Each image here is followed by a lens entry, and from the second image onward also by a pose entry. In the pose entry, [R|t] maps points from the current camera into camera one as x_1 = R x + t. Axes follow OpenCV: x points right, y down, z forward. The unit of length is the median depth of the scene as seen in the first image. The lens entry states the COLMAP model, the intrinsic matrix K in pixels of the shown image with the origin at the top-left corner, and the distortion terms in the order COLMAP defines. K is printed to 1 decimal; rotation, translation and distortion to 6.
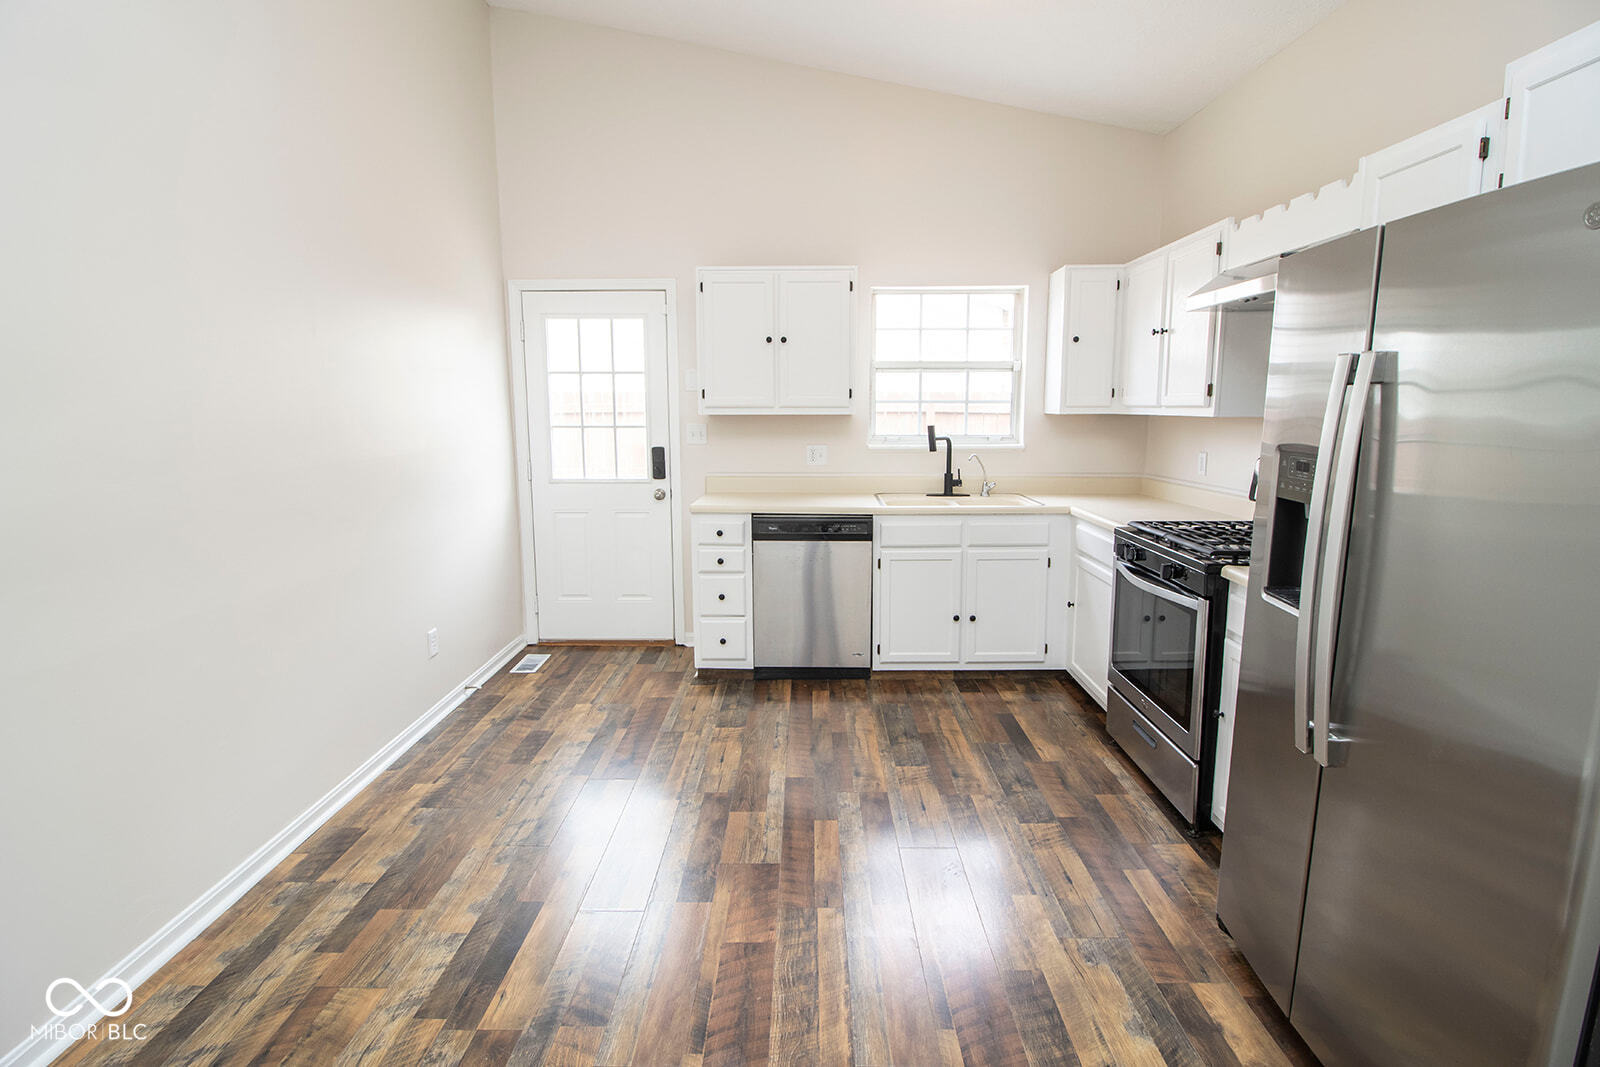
lens RADIAL K [[770.1, 0, 800.9], [0, 770.1, 513.8], [0, 0, 1]] dist [0.003220, -0.016634]
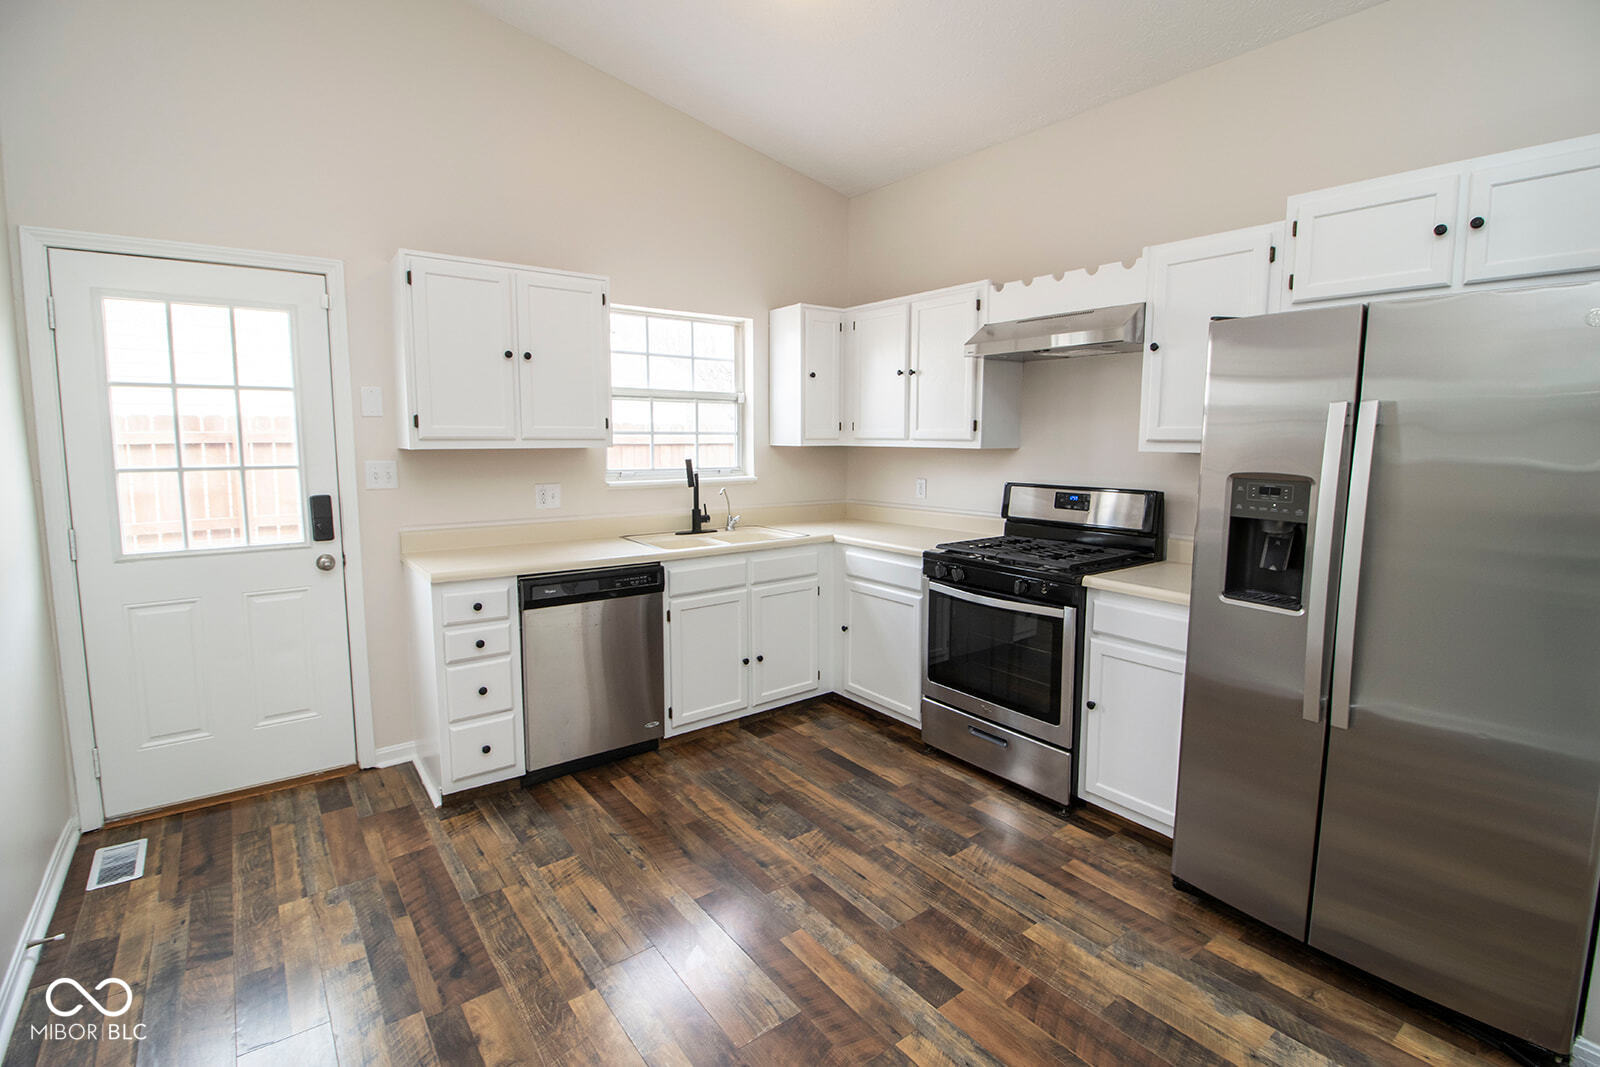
lens RADIAL K [[738.9, 0, 805.2], [0, 738.9, 514.2], [0, 0, 1]] dist [0.000277, -0.013757]
pose [[0.785942, -0.061801, 0.615204, -0.287517], [0.082093, 0.996613, -0.004761, -0.034700], [-0.612826, 0.054246, 0.788354, 0.229050]]
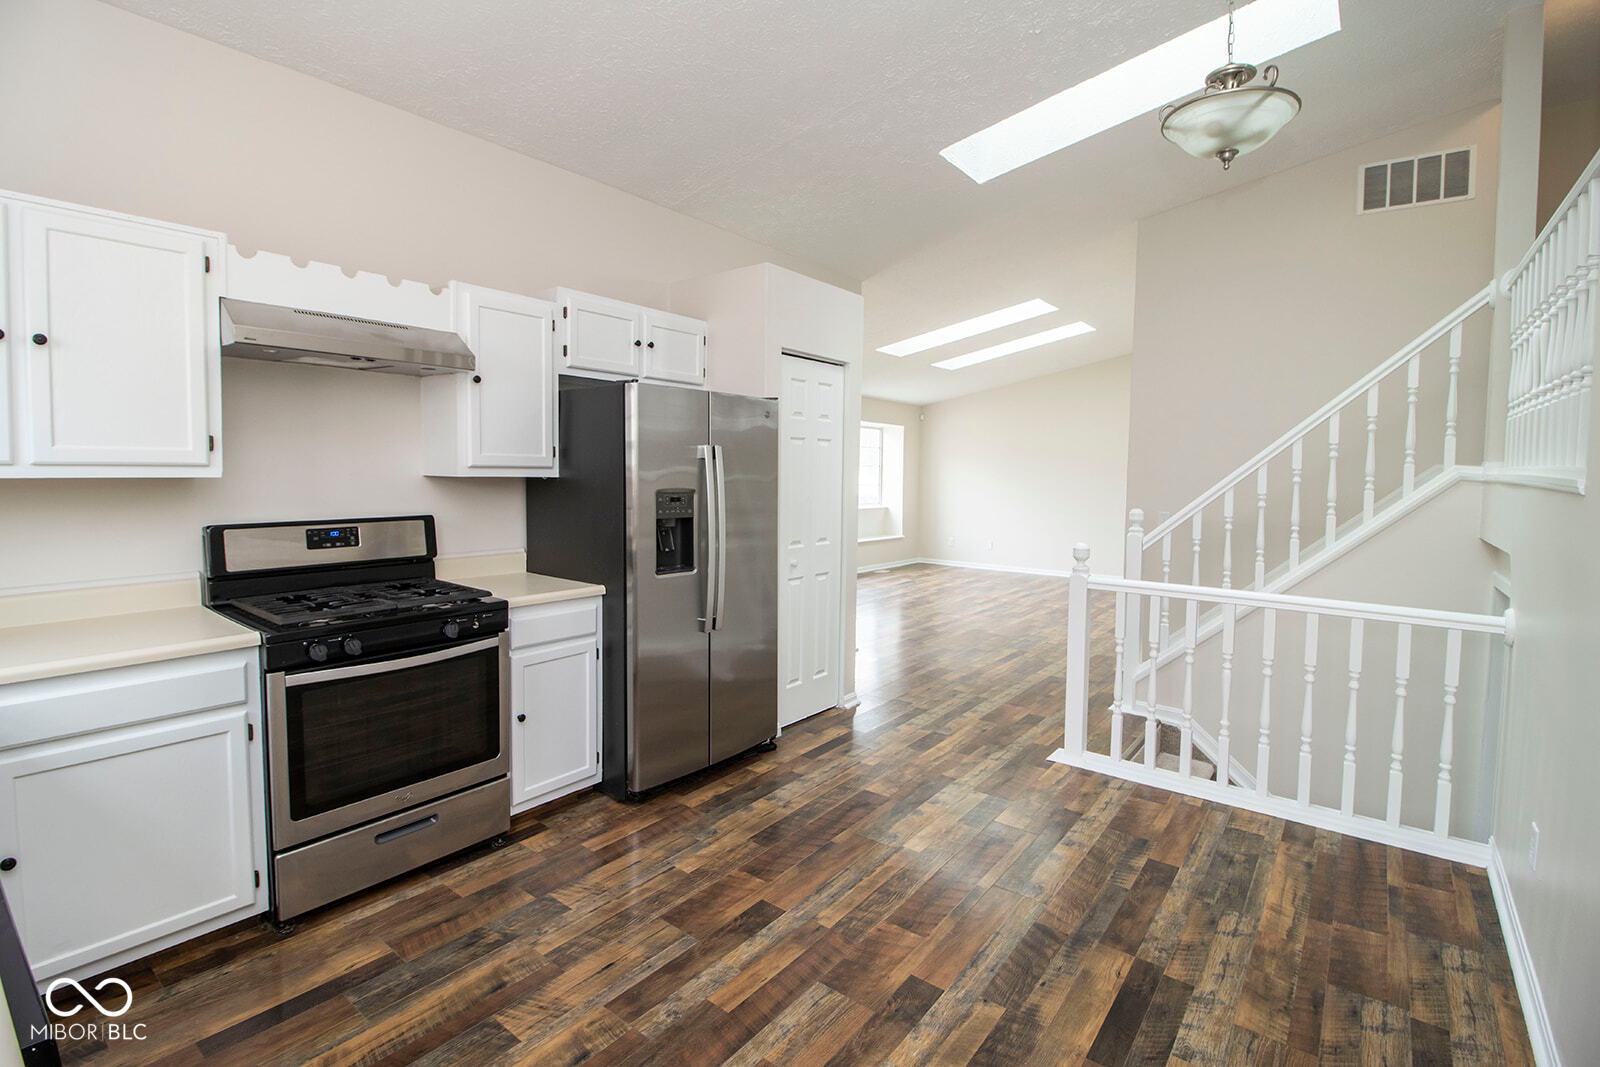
lens RADIAL K [[738.9, 0, 805.2], [0, 738.9, 514.2], [0, 0, 1]] dist [0.000277, -0.013757]
pose [[-0.798700, -0.046575, 0.599924, -0.311857], [0.071650, 0.982545, 0.171671, -0.139032], [-0.597448, 0.180098, -0.781422, 0.981296]]
